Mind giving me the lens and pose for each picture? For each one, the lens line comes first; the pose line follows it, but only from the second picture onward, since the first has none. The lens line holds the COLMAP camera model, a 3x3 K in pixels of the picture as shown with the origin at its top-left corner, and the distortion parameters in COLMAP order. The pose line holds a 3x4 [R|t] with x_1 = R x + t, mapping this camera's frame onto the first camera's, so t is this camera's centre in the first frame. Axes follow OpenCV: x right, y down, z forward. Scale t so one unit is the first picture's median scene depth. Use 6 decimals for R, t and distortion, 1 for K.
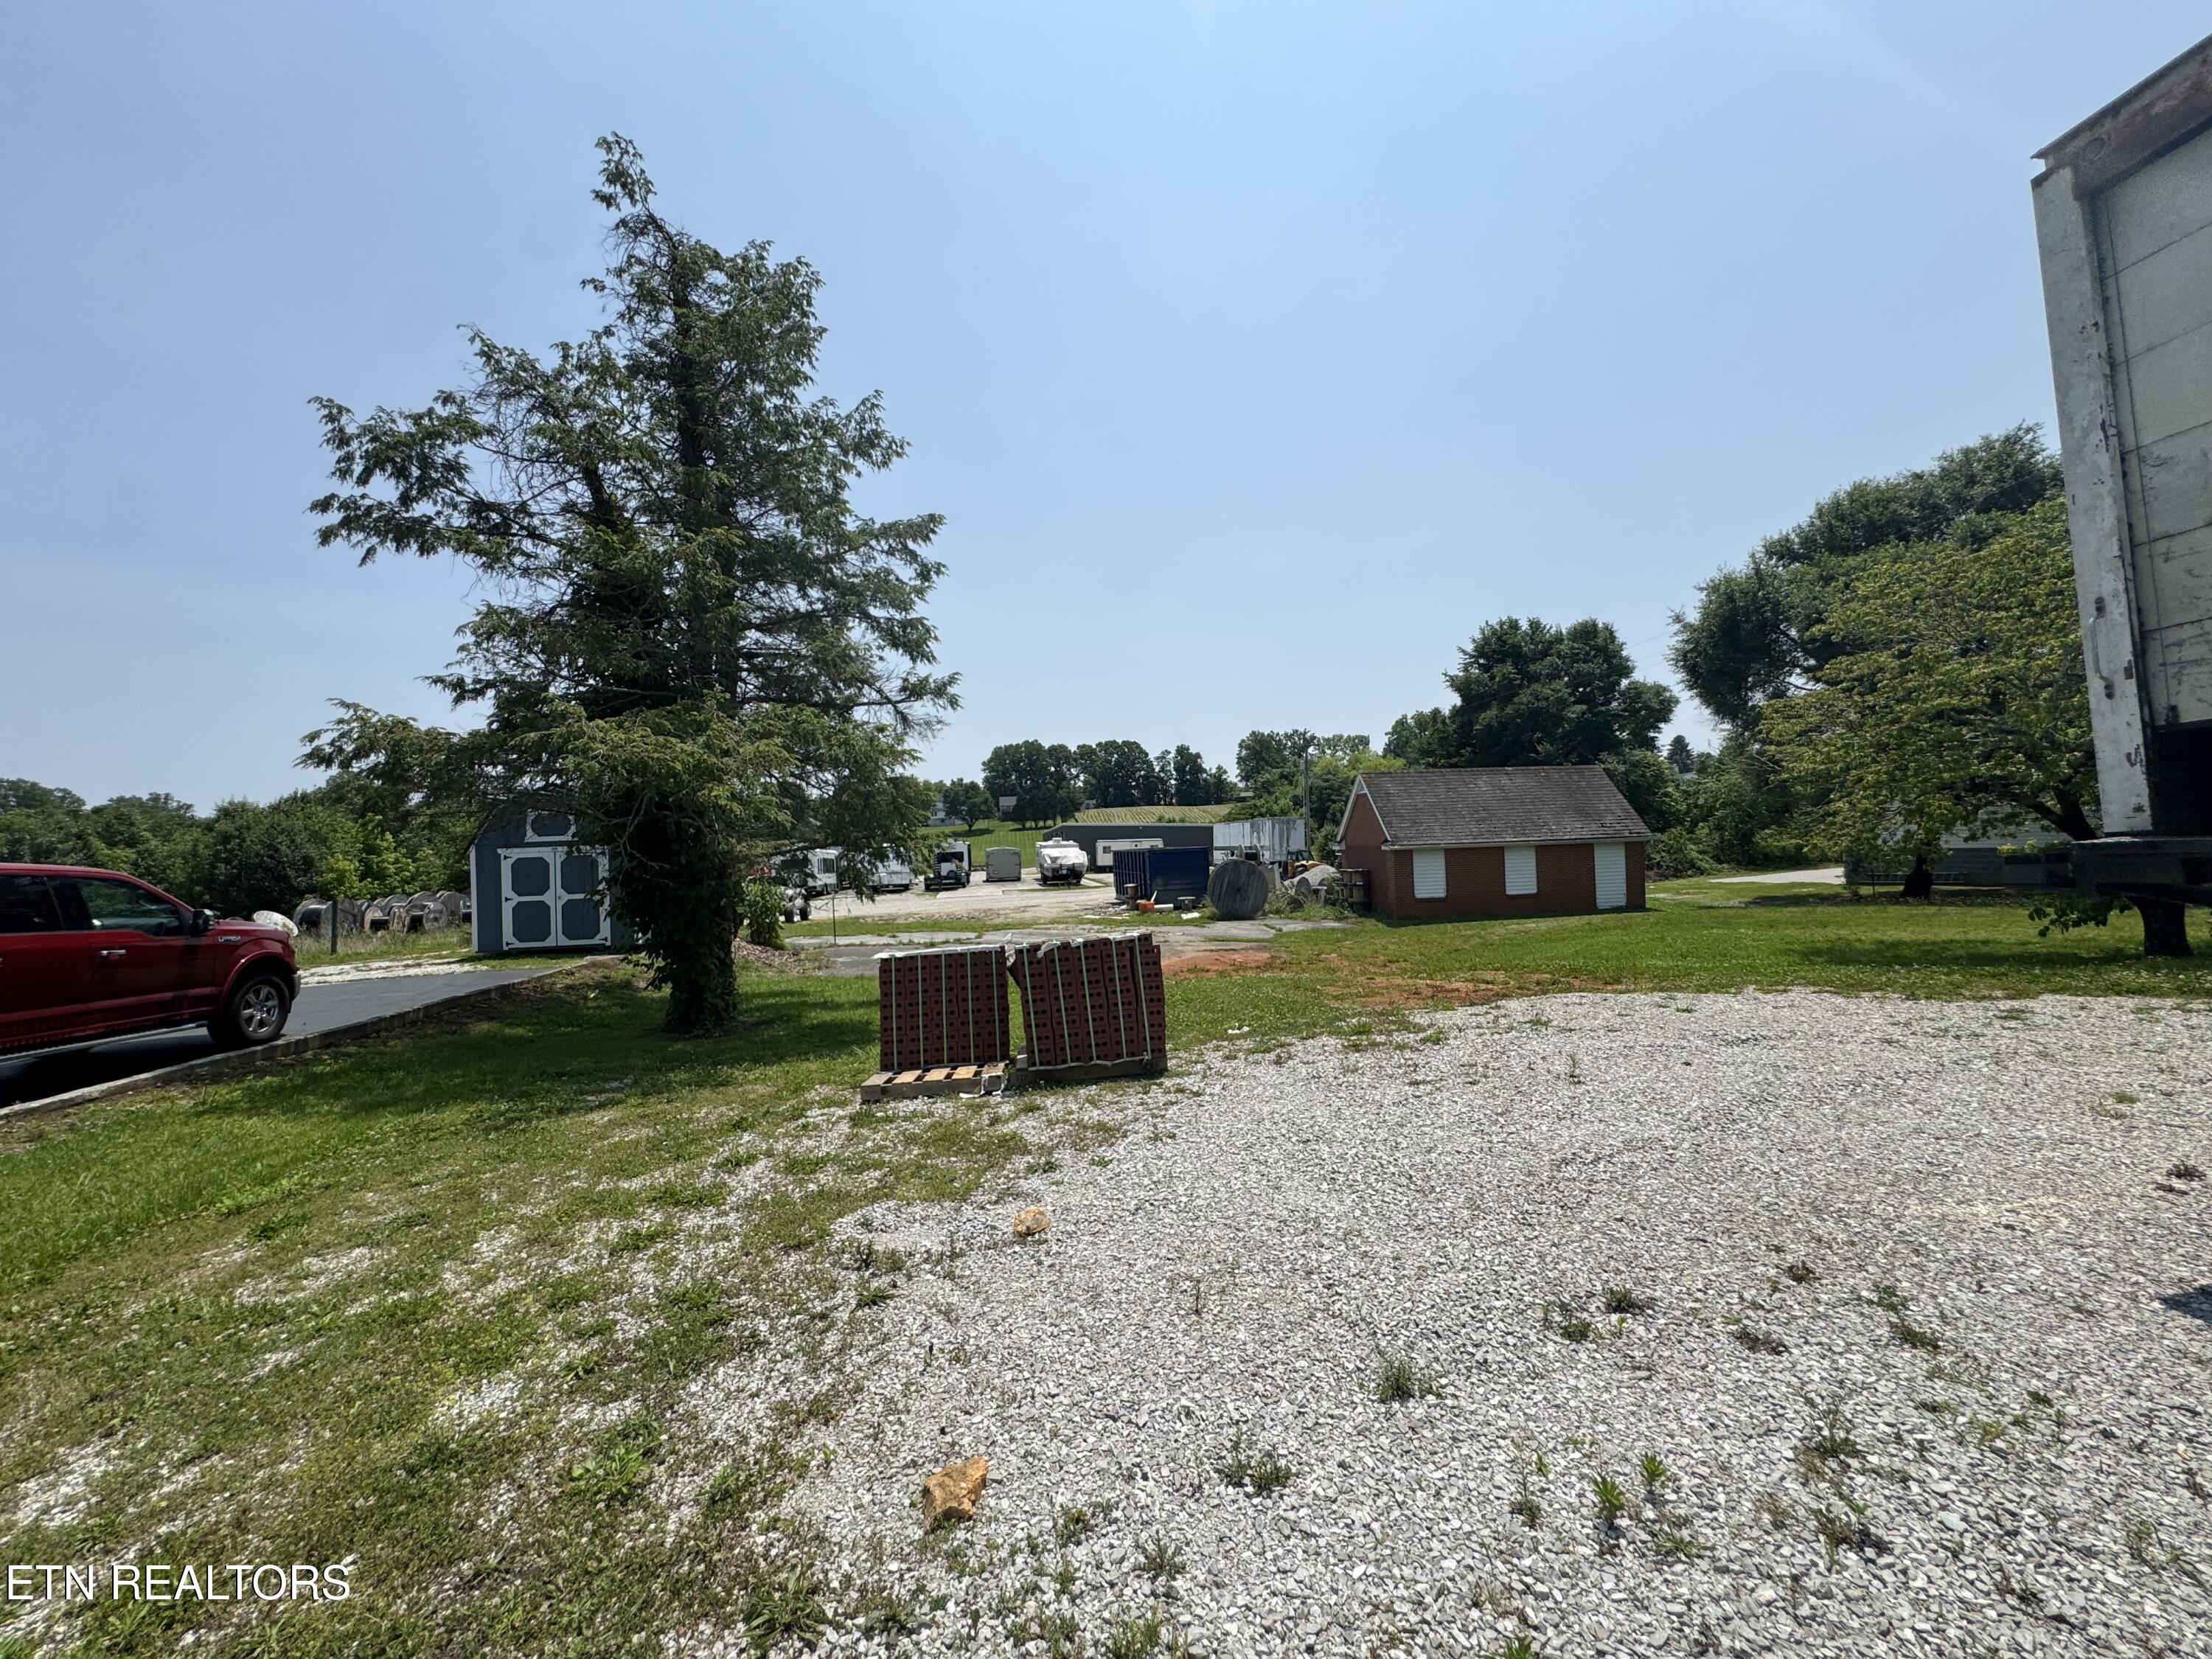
lens RADIAL K [[885.0, 0, 1095.4], [0, 885.0, 824.6], [0, 0, 1]] dist [-0.004807, 0.000589]
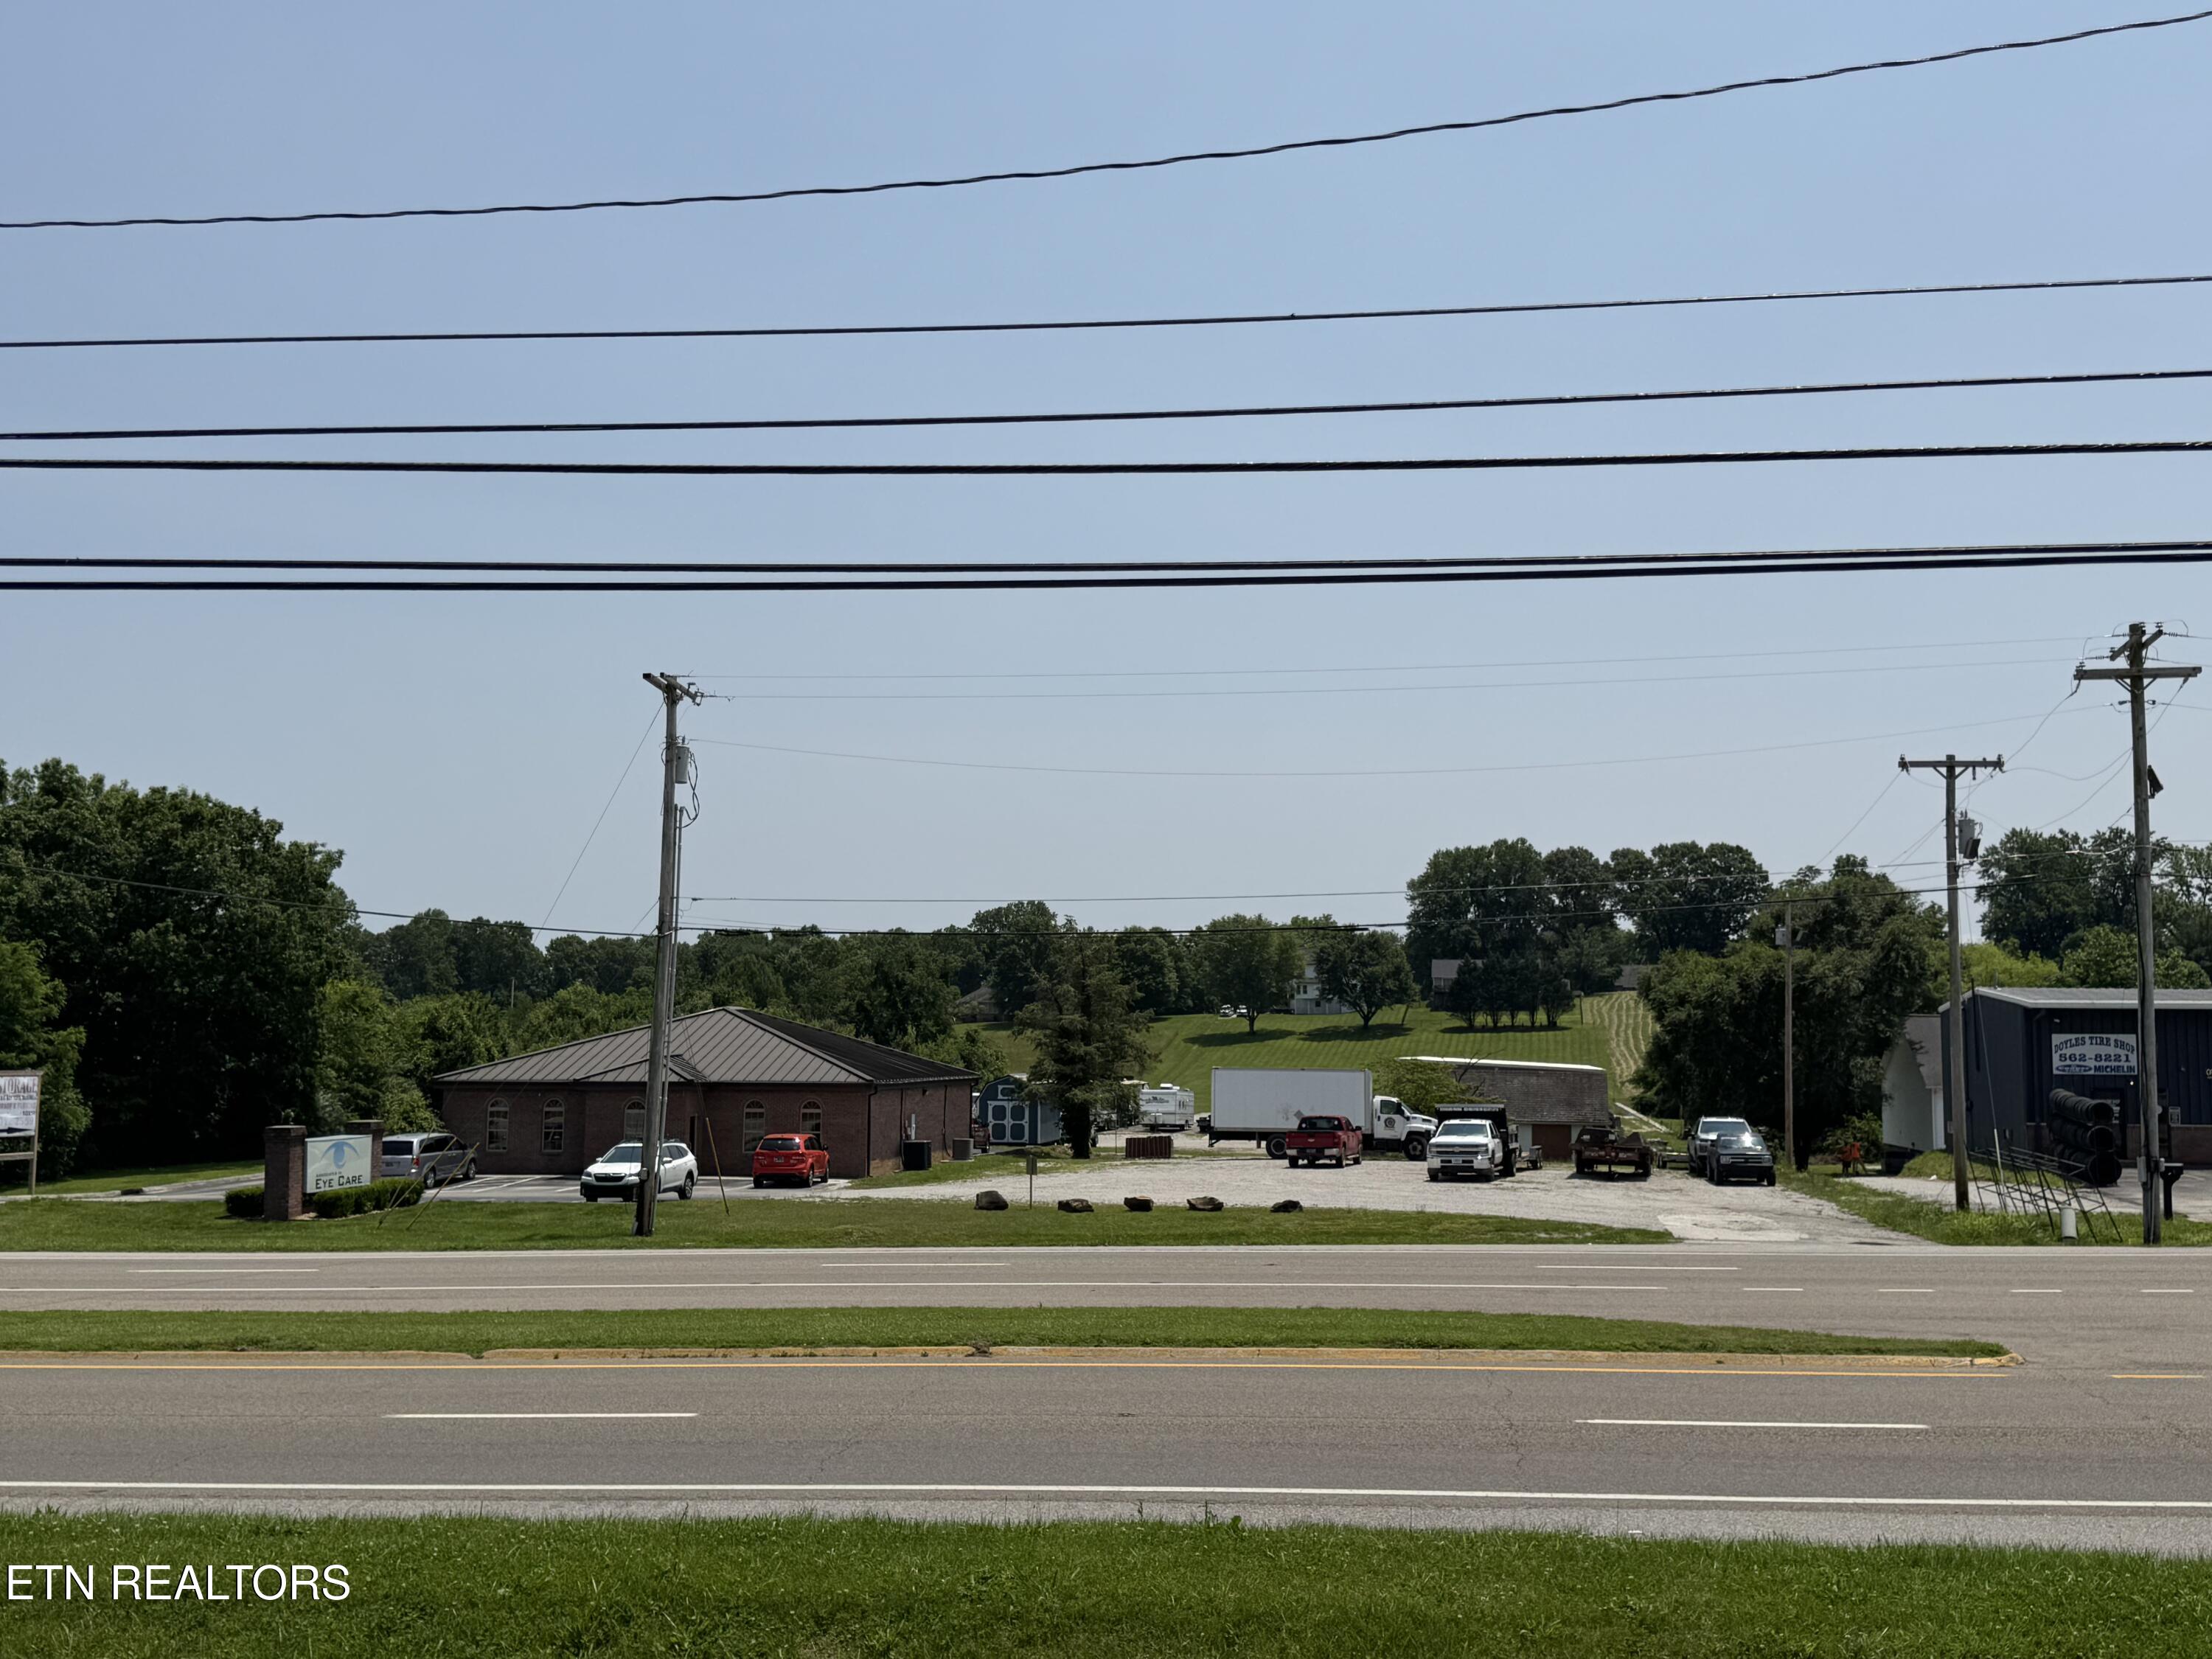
lens RADIAL K [[2335.0, 0, 1117.4], [0, 2335.0, 844.9], [0, 0, 1]] dist [0.148948, 0.000000]
pose [[0.959030, 0.023001, -0.282371, 0.100116], [-0.038459, 0.998042, -0.049323, -0.025257], [0.280683, 0.058162, 0.958037, -0.347007]]
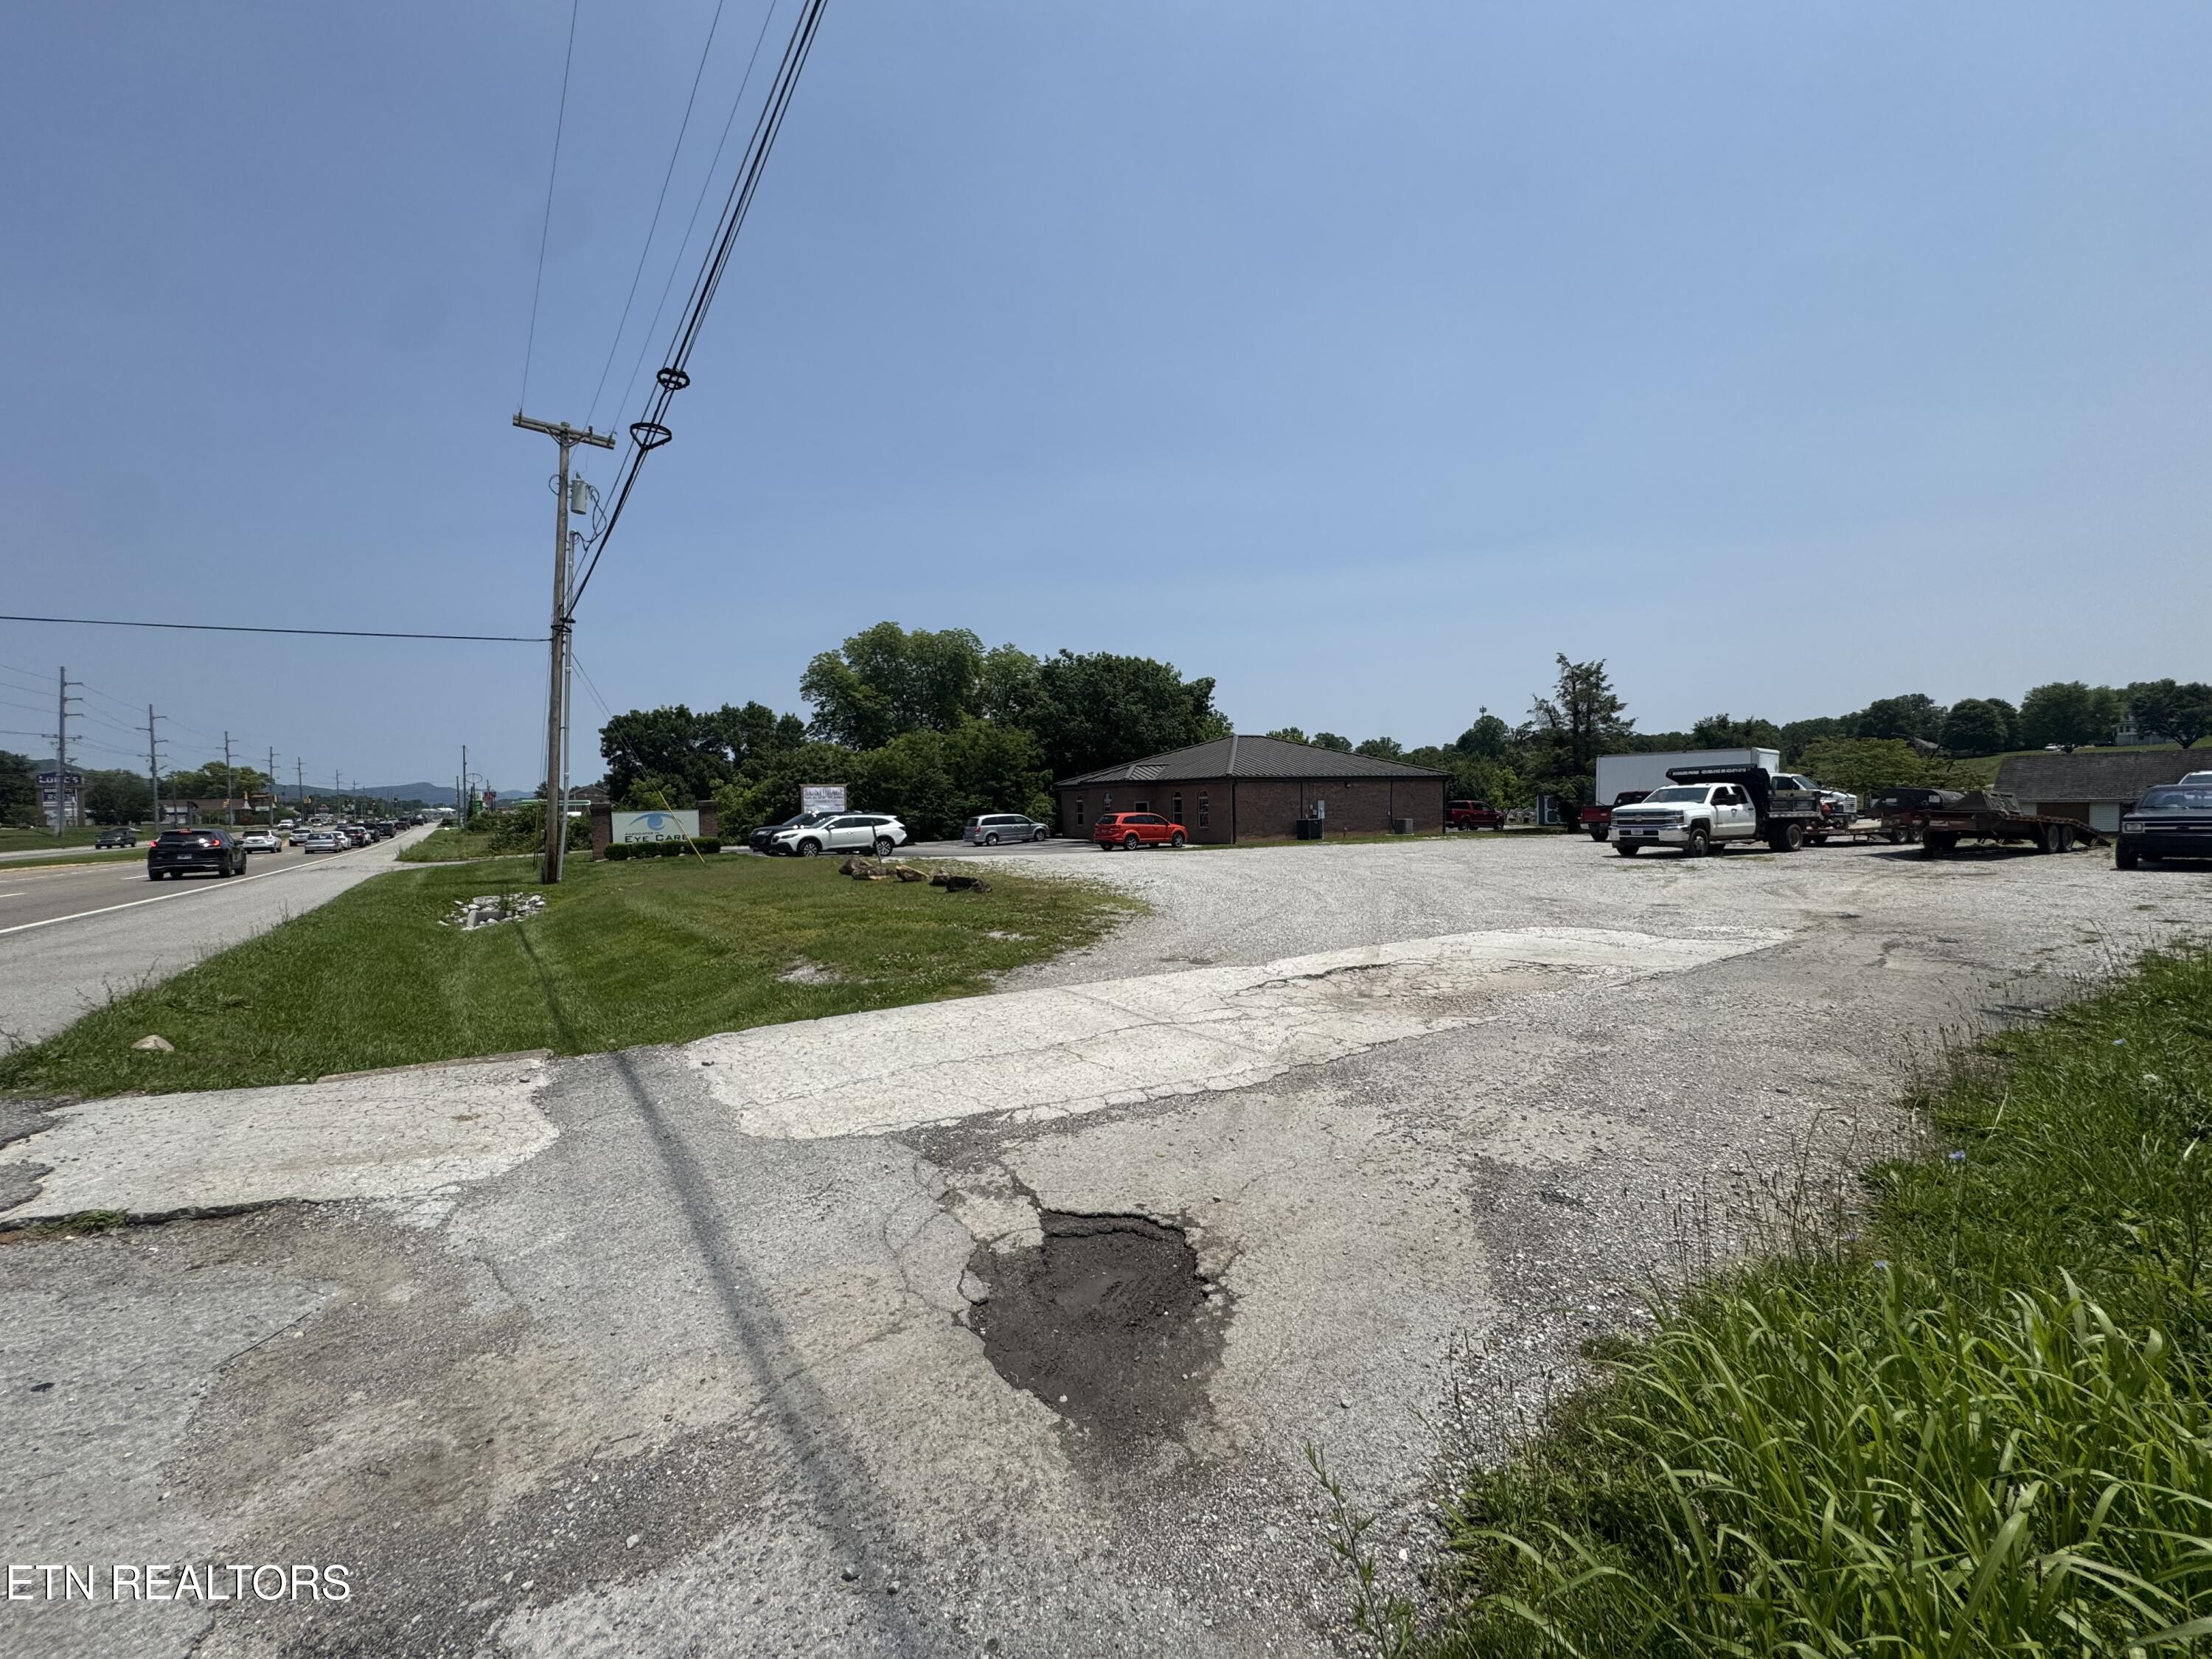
lens RADIAL K [[885.0, 0, 1098.6], [0, 885.0, 829.2], [0, 0, 1]] dist [-0.004807, 0.000589]
pose [[0.443789, 0.057629, -0.894276, 0.115065], [0.028941, 0.996488, 0.078578, -0.011410], [0.895664, -0.060754, 0.440563, -0.146373]]
